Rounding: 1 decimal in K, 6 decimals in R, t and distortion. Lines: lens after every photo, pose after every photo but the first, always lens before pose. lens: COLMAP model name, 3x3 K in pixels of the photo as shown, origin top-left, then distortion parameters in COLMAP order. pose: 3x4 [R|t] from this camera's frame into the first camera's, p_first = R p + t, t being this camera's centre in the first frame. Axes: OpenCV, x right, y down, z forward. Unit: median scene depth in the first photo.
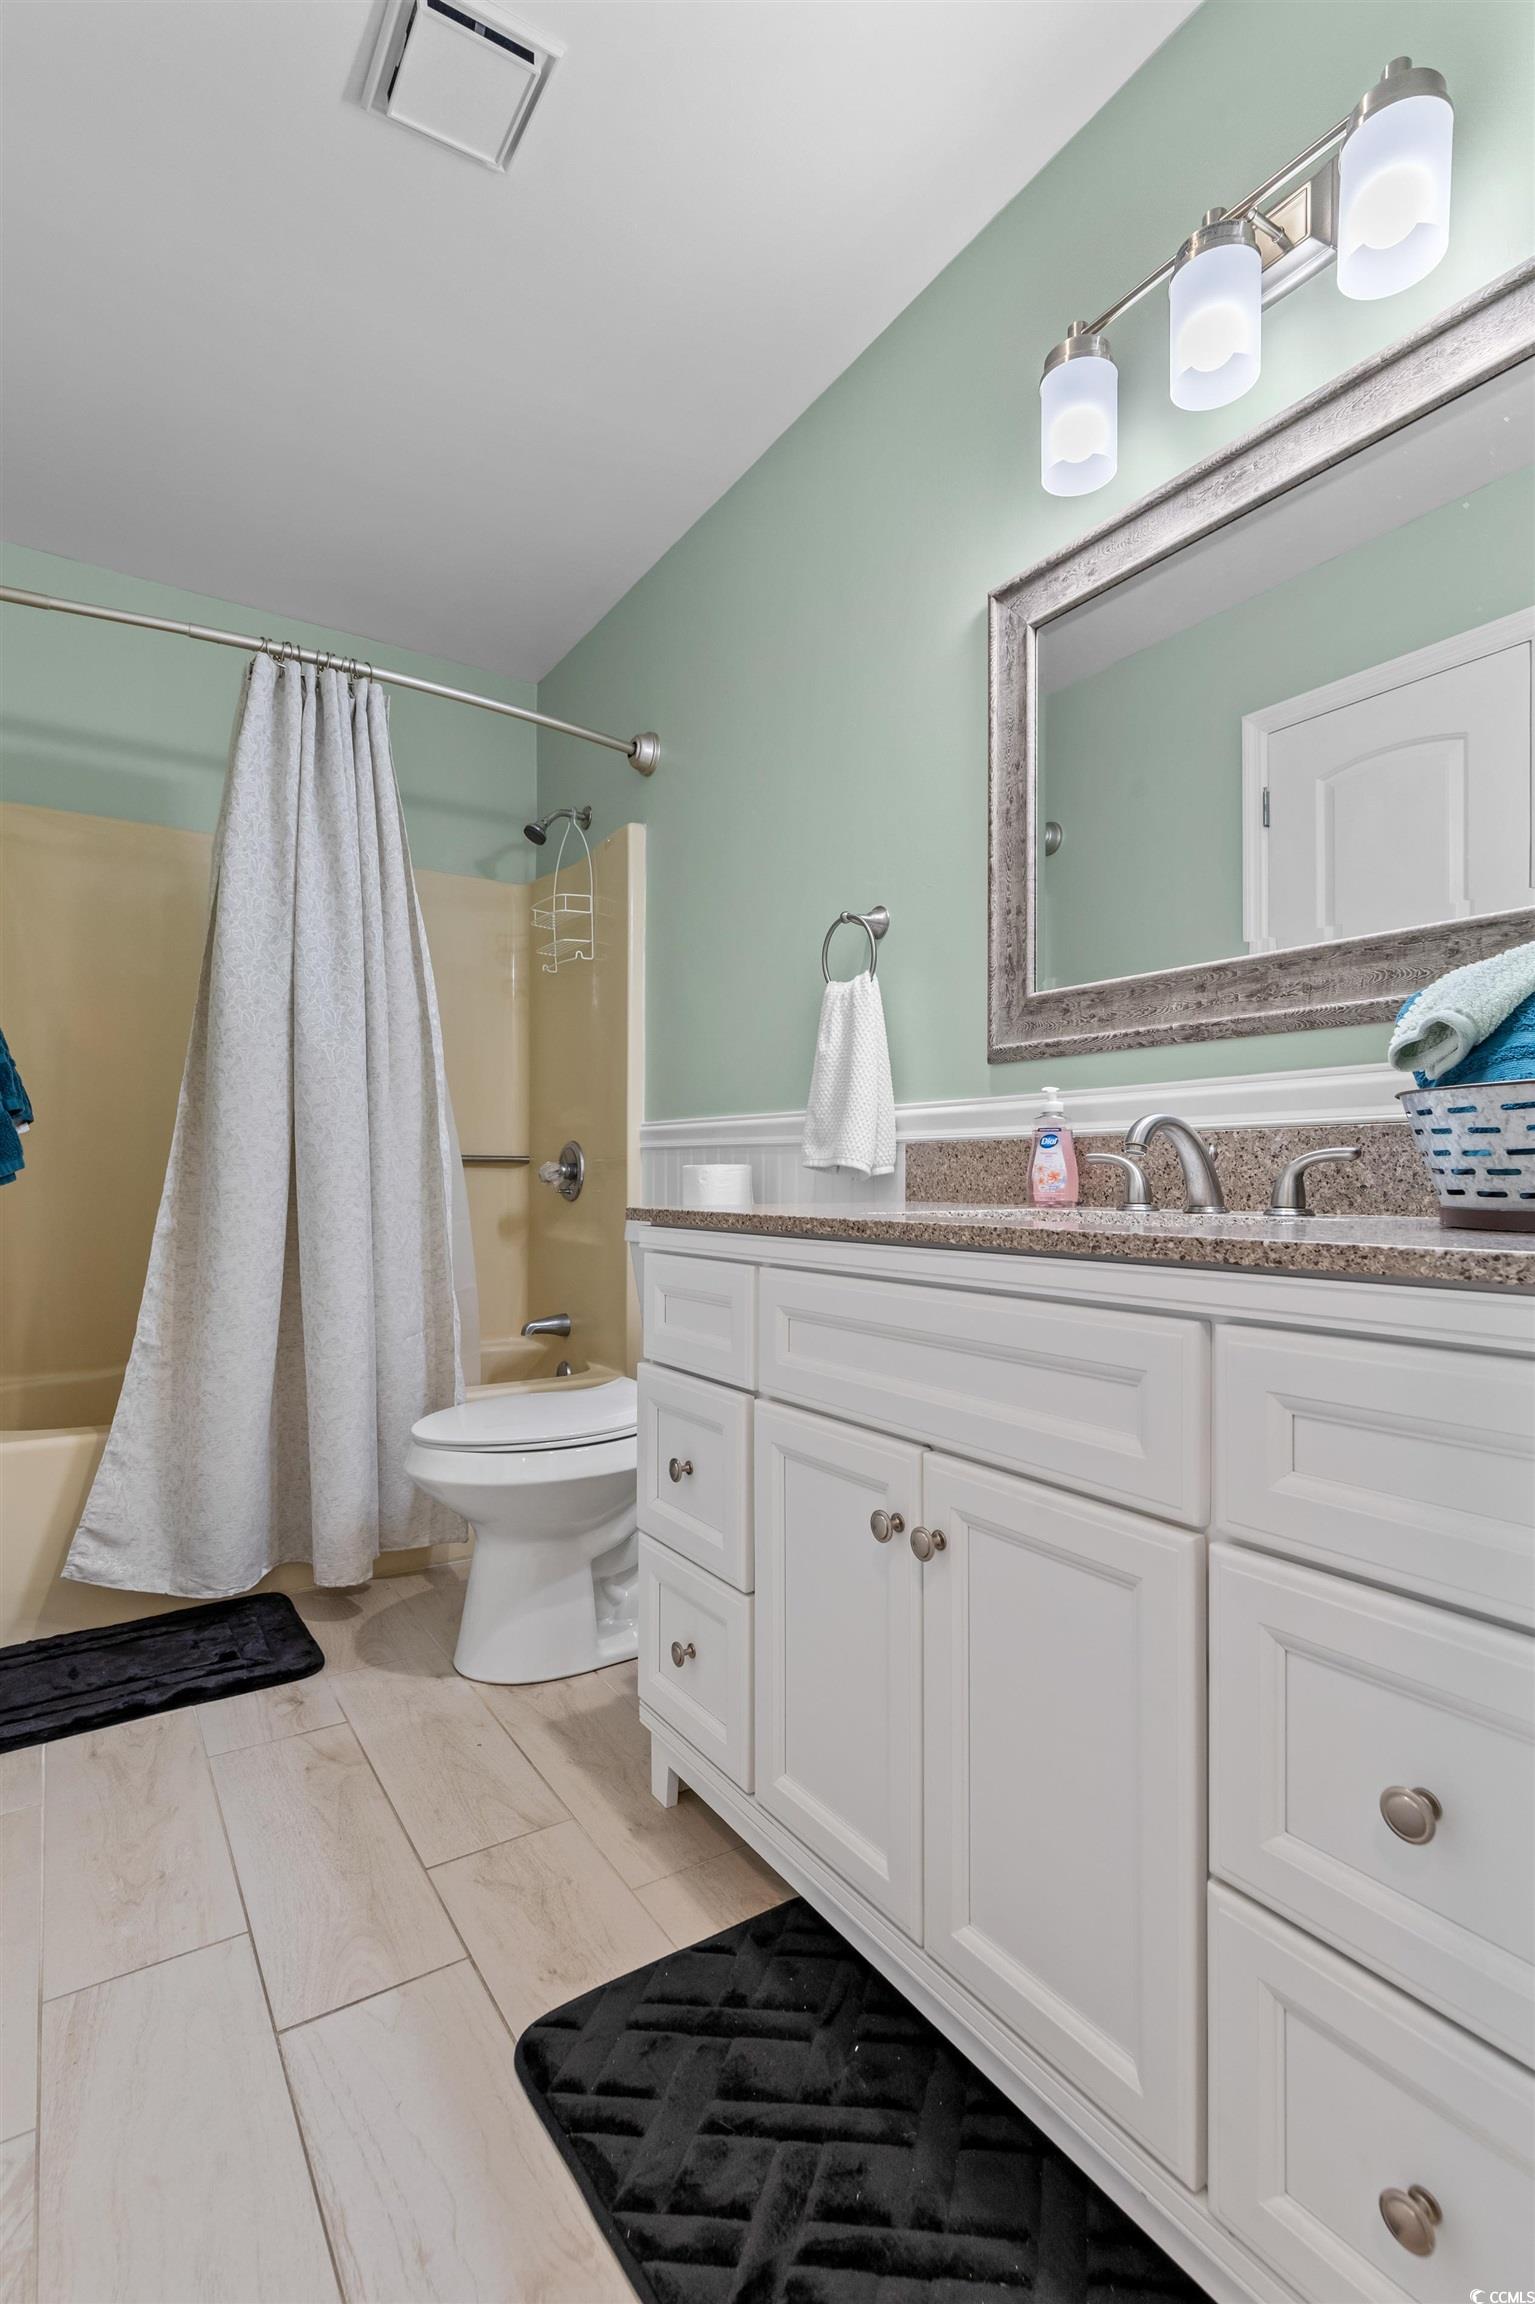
lens RADIAL K [[1087.6, 0, 740.8], [0, 1087.6, 1192.3], [0, 0, 1]] dist [0.004419, -0.000304]
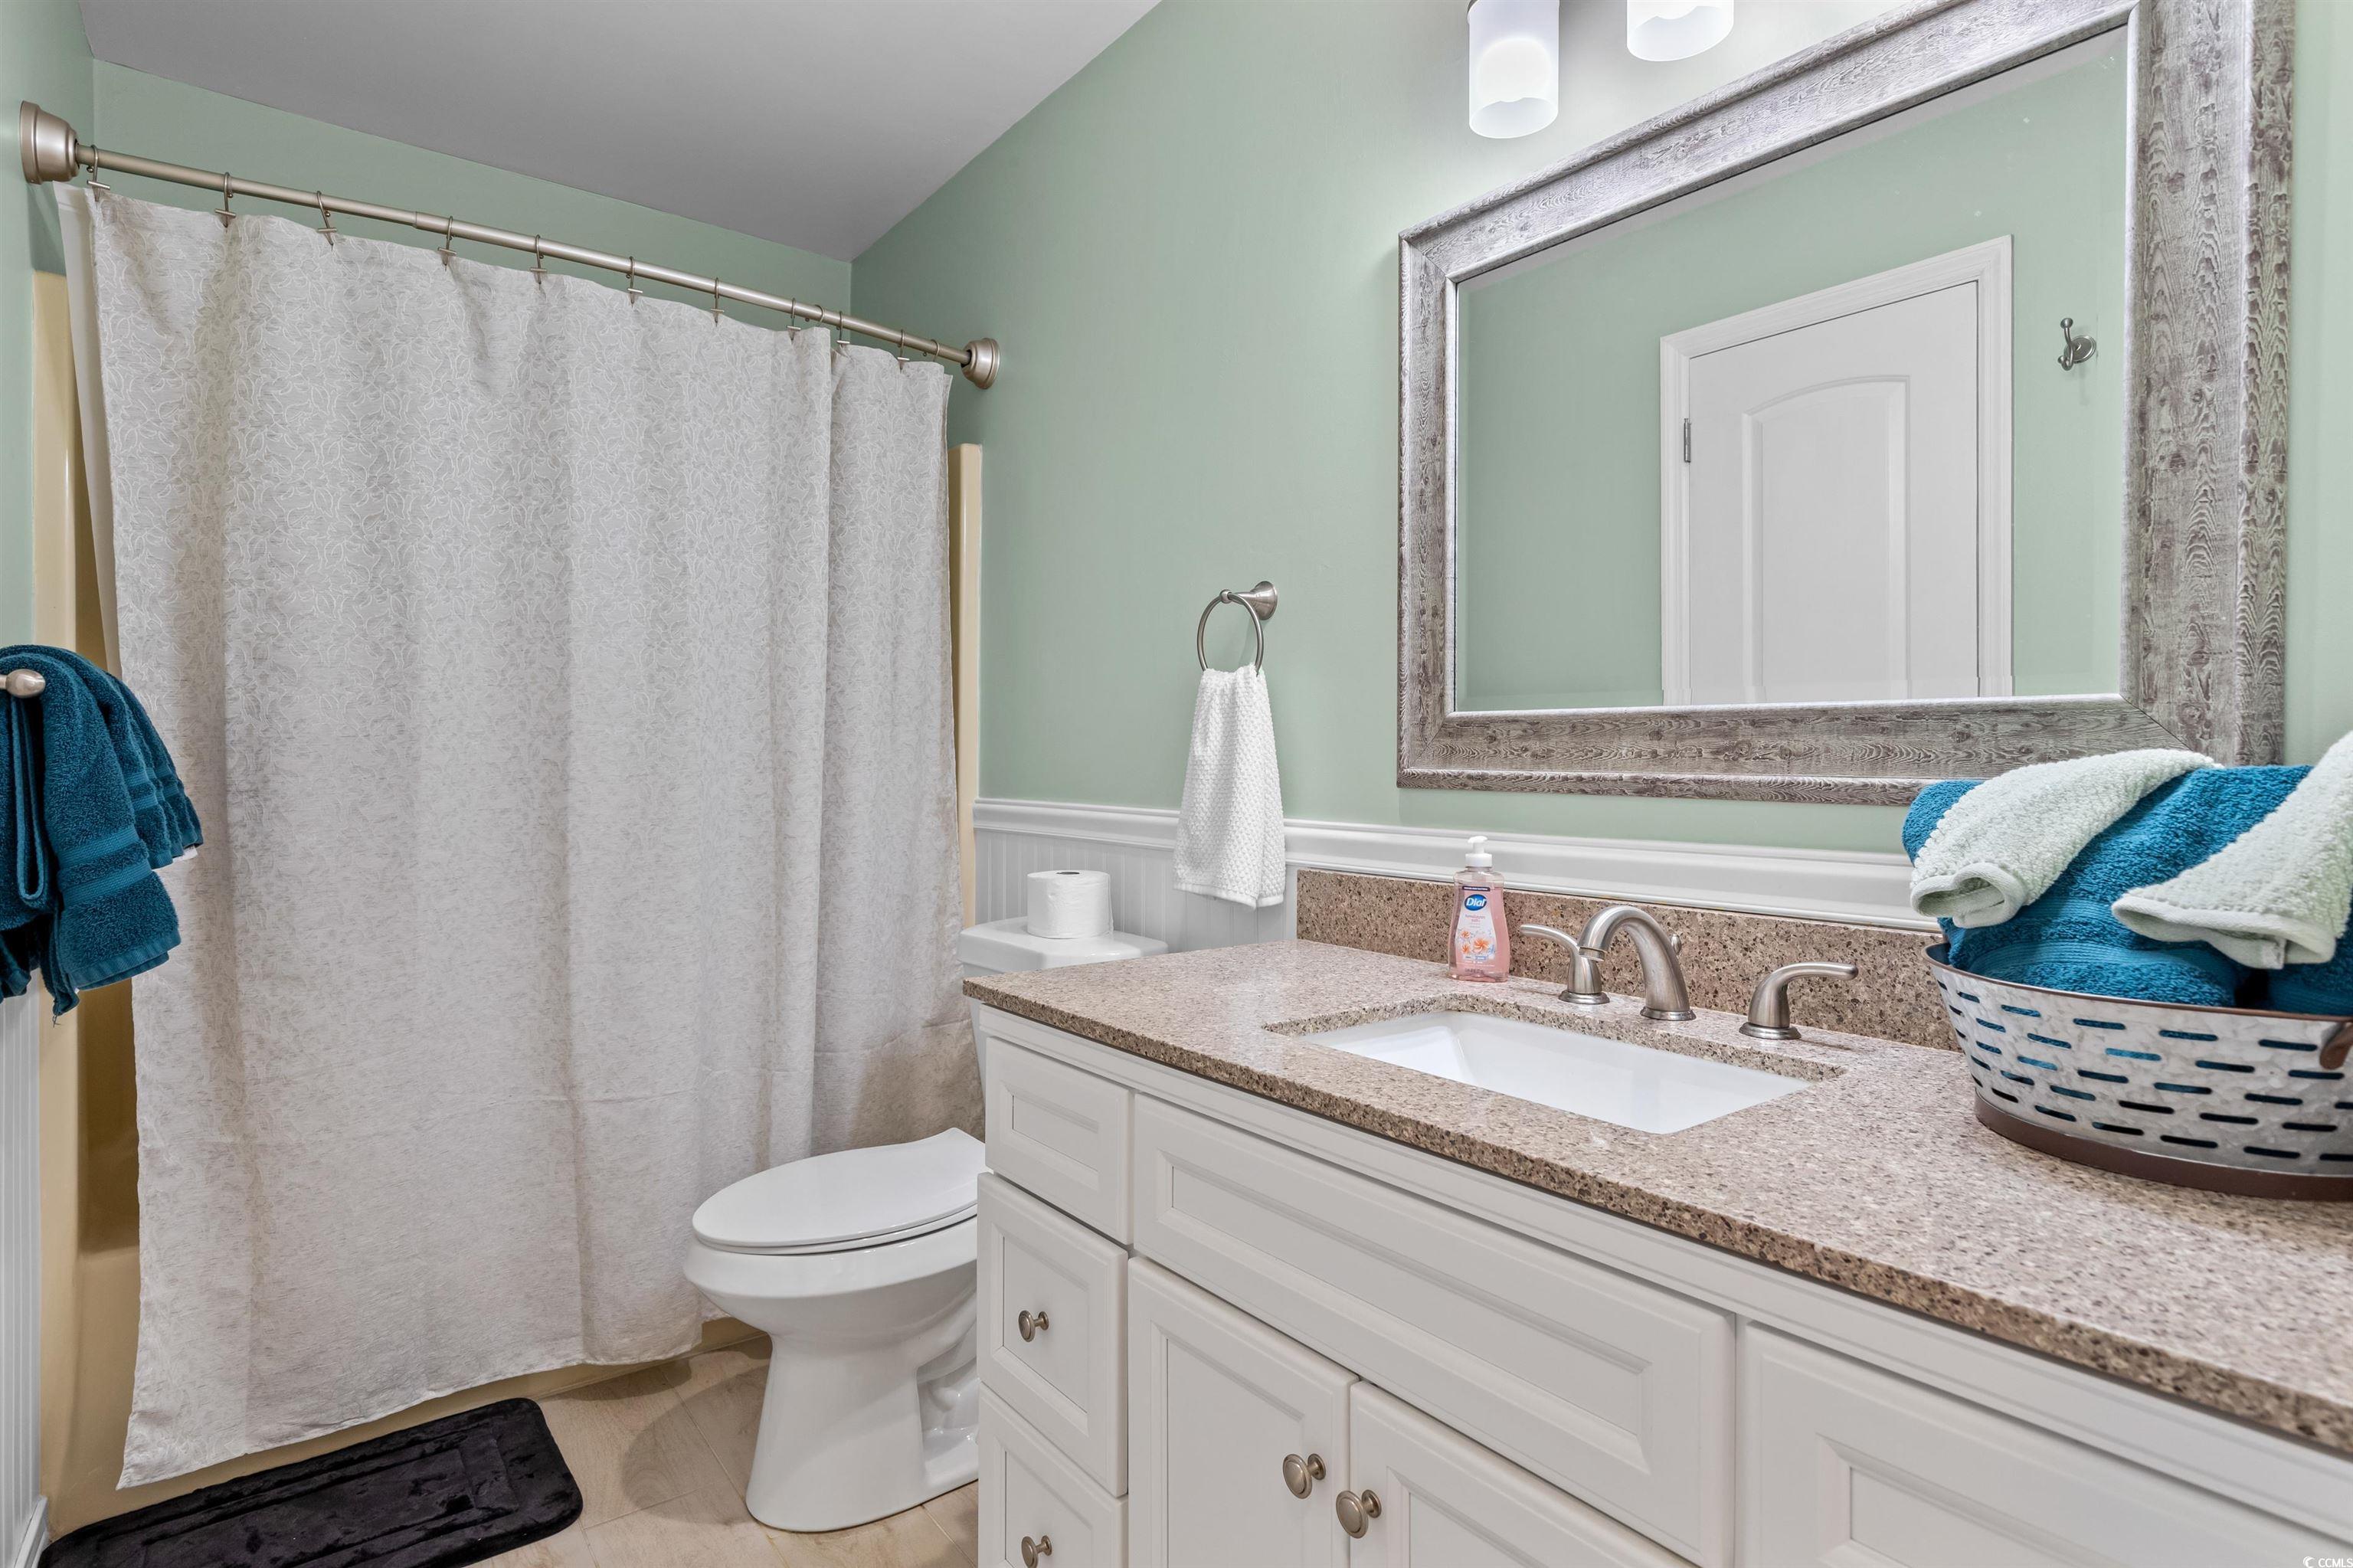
lens RADIAL K [[1223.3, 0, 1176.5], [0, 1223.3, 784.0], [0, 0, 1]] dist [-0.003376, 0.000003]
pose [[0.996858, 0.002495, 0.079172, -0.020650], [-0.002162, 0.999988, -0.004294, -0.131909], [-0.079182, 0.004109, 0.996852, 0.078425]]
